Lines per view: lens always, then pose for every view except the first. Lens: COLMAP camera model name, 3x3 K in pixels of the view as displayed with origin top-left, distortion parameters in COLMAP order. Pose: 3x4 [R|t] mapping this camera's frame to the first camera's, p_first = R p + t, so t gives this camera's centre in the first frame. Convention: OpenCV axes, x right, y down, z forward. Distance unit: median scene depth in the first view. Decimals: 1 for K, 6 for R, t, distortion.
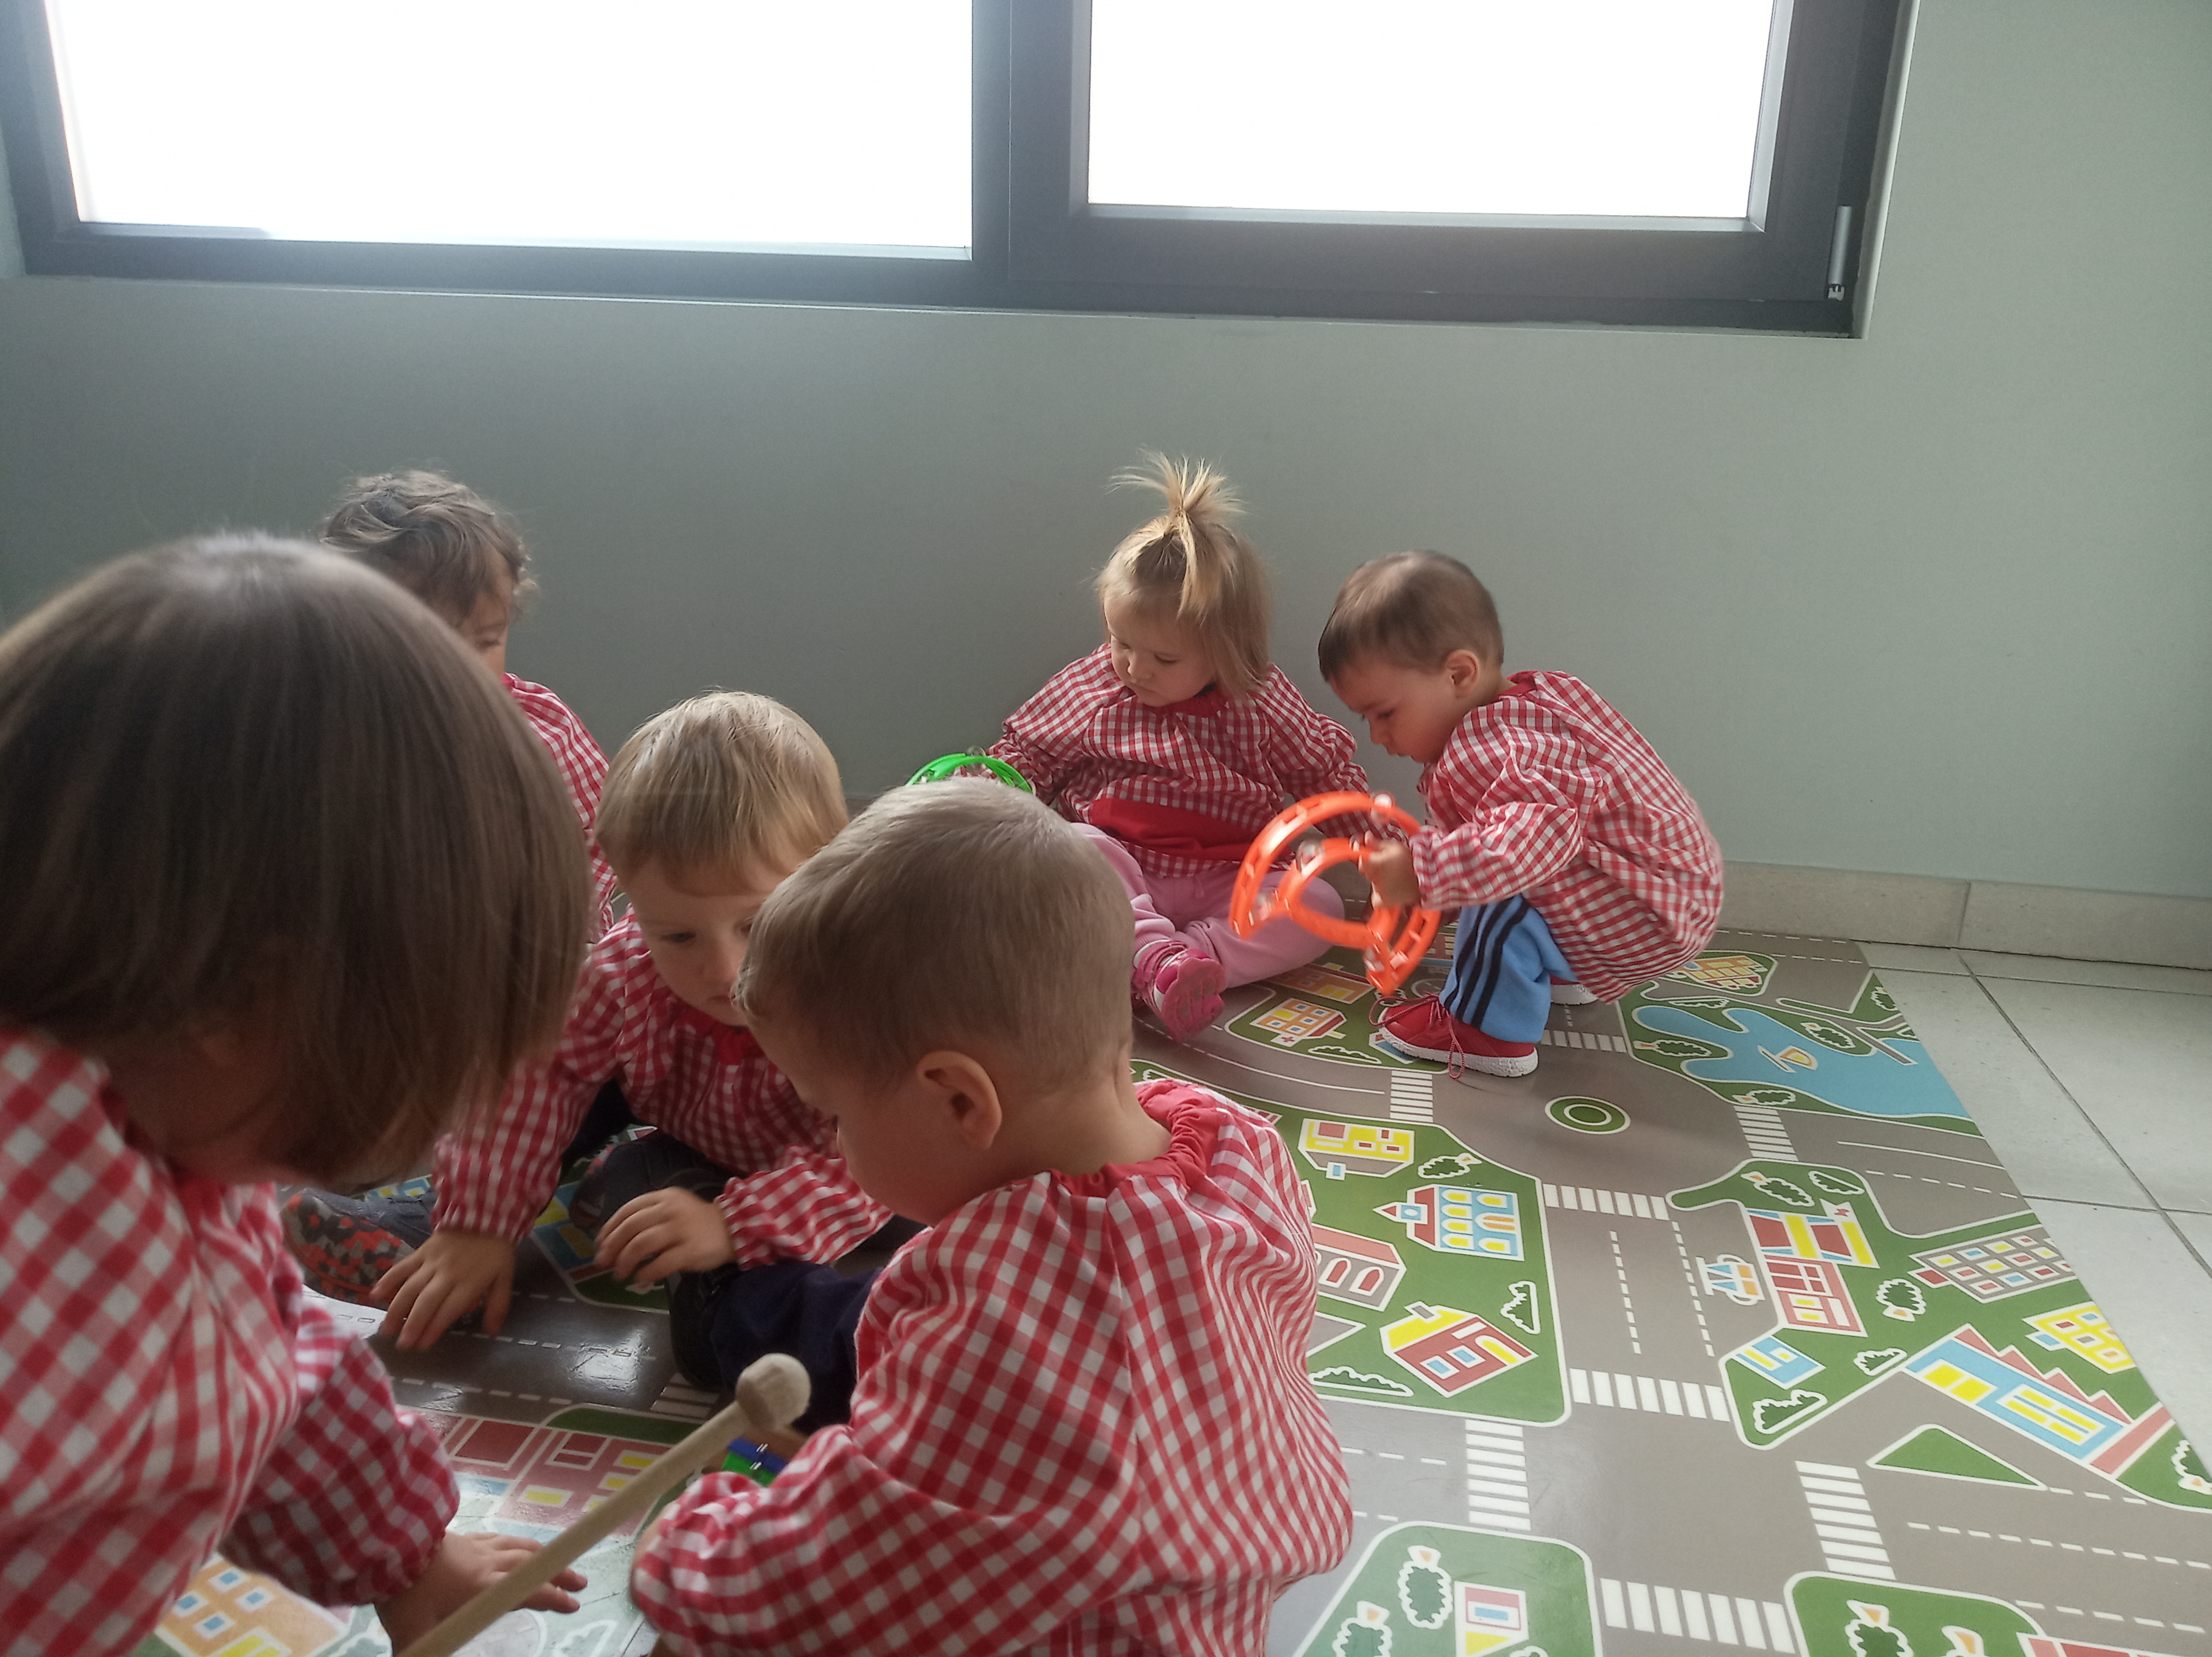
lens RADIAL K [[1692.7, 0, 1106.0], [0, 1692.7, 828.5], [0, 0, 1]] dist [0.028238, -0.067372]
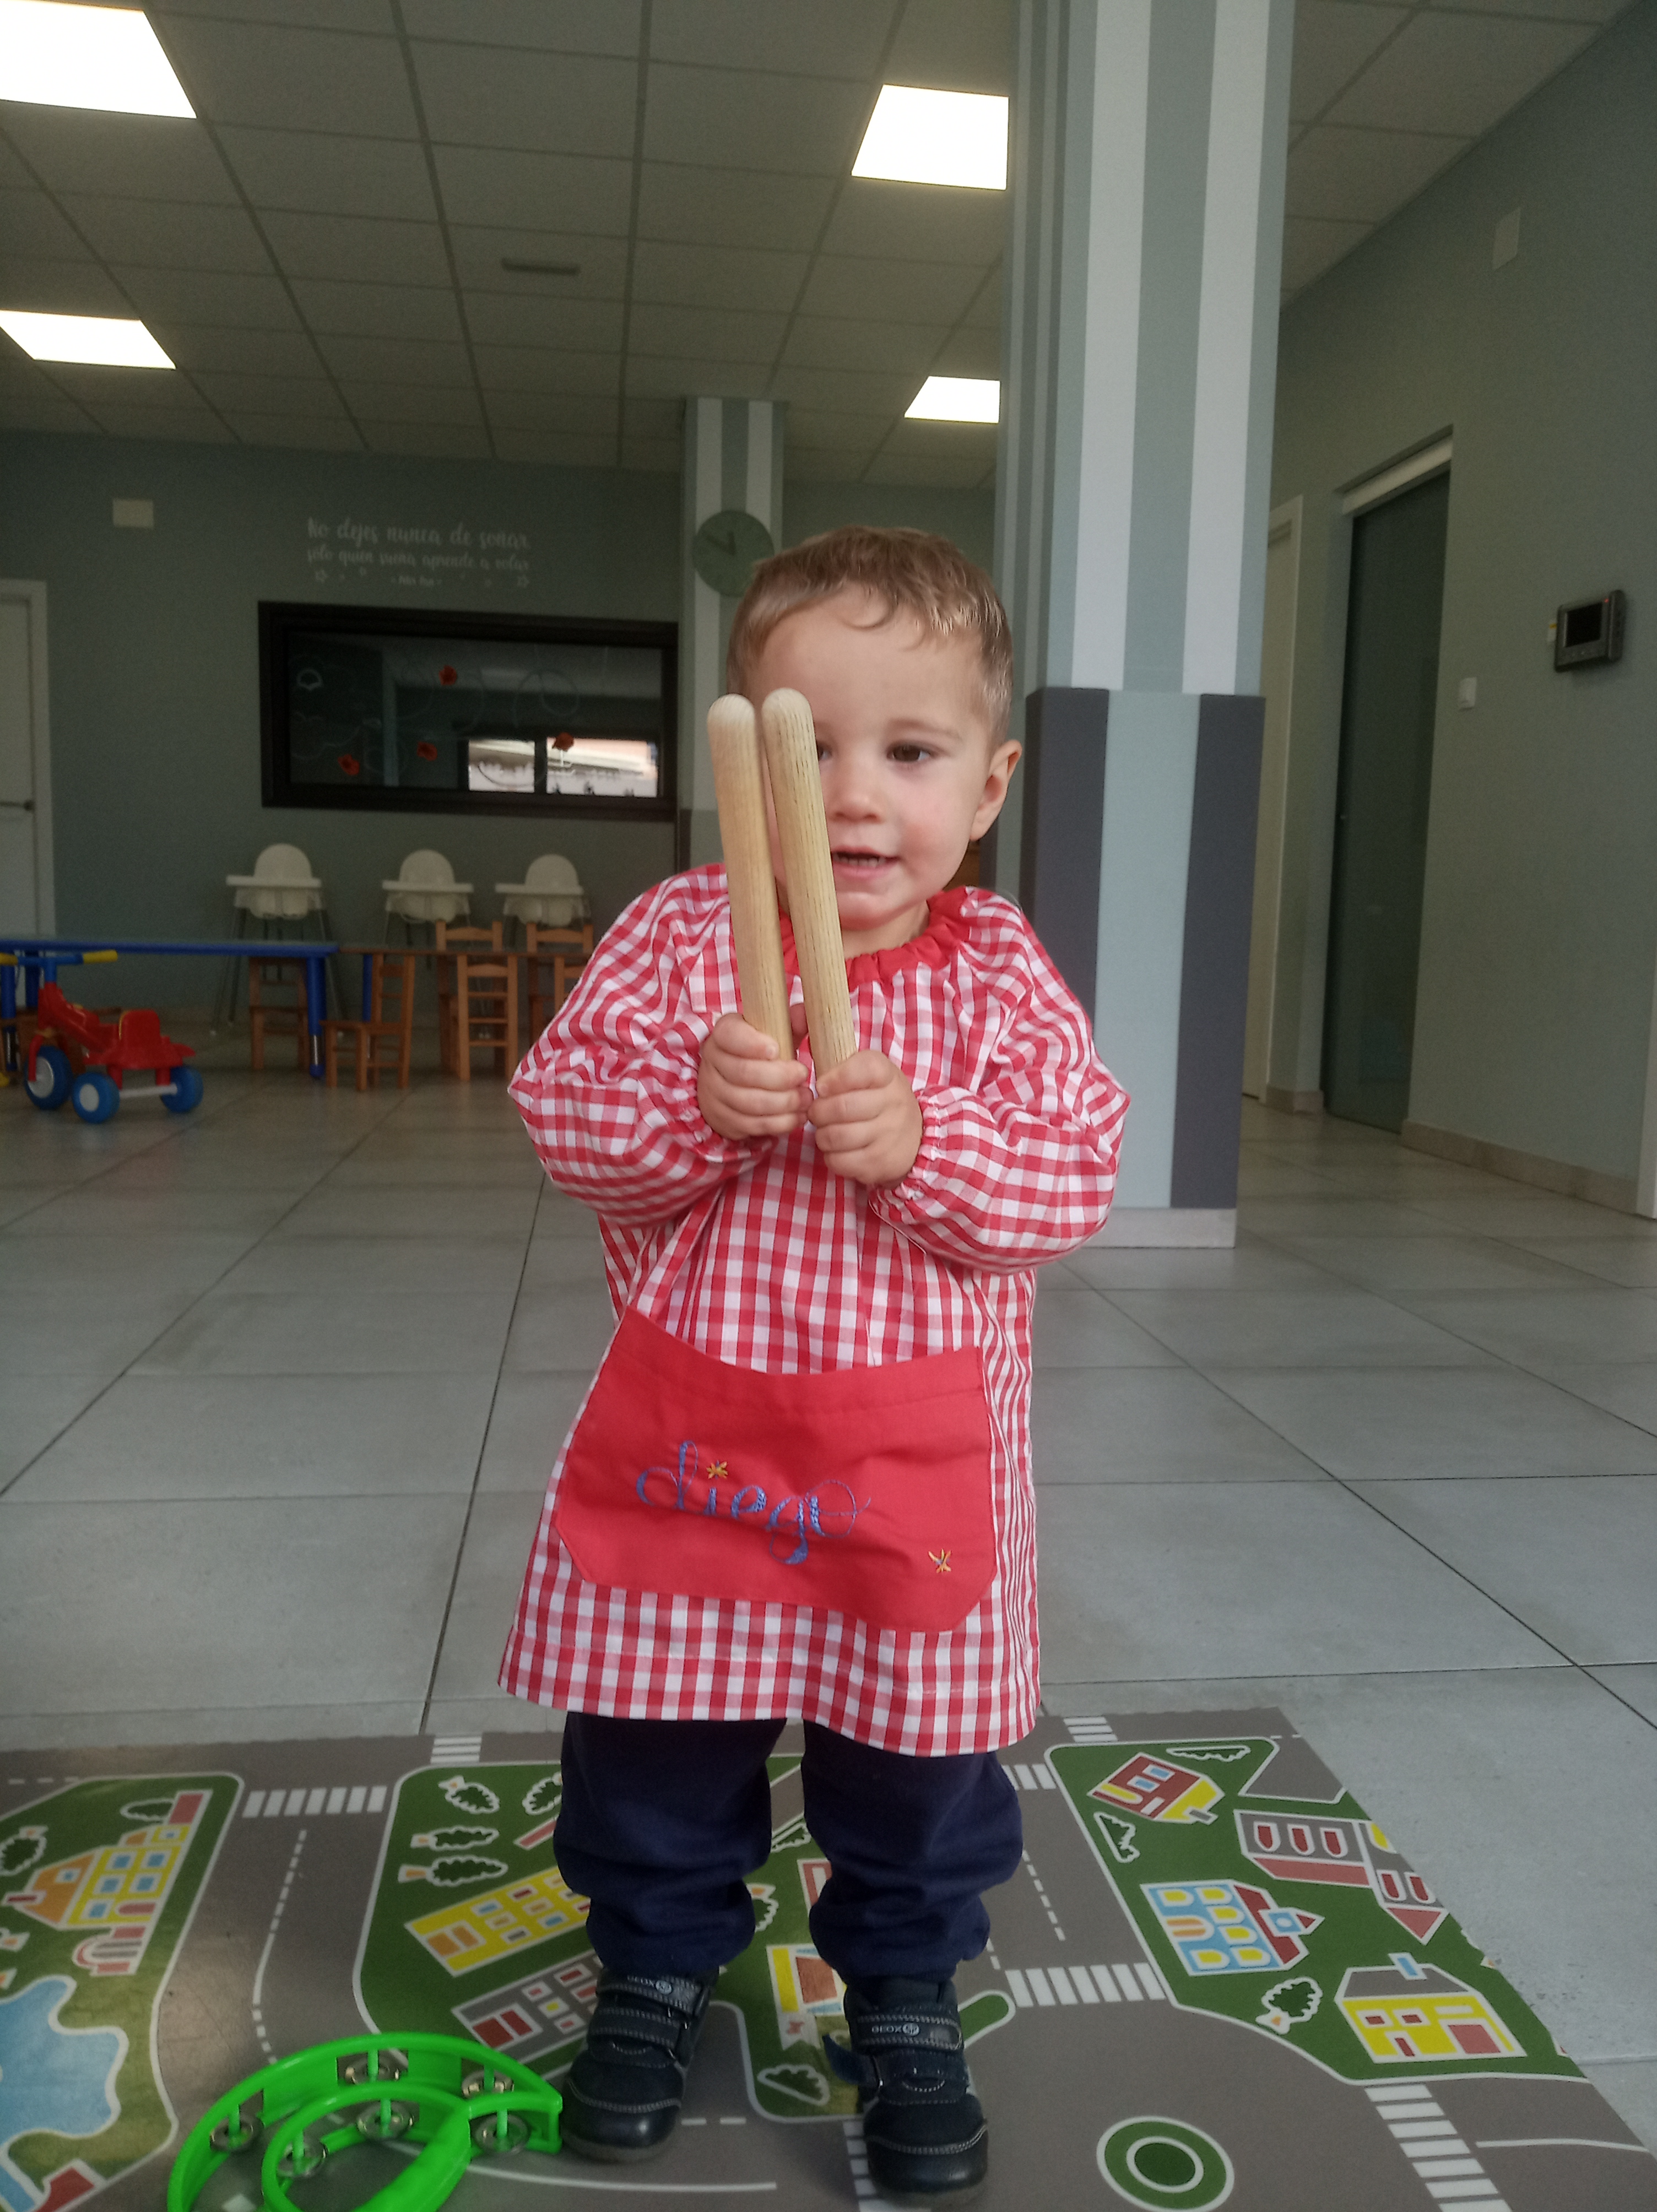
lens RADIAL K [[1718.2, 0, 832.0], [0, 1718.2, 1113.7], [0, 0, 1]] dist [0.000512, -0.007199]
pose [[-0.949887, -0.020316, -0.311931, 0.653345], [-0.148135, 0.907976, 0.391963, -0.433450], [0.275263, 0.418528, -0.865485, 1.471142]]
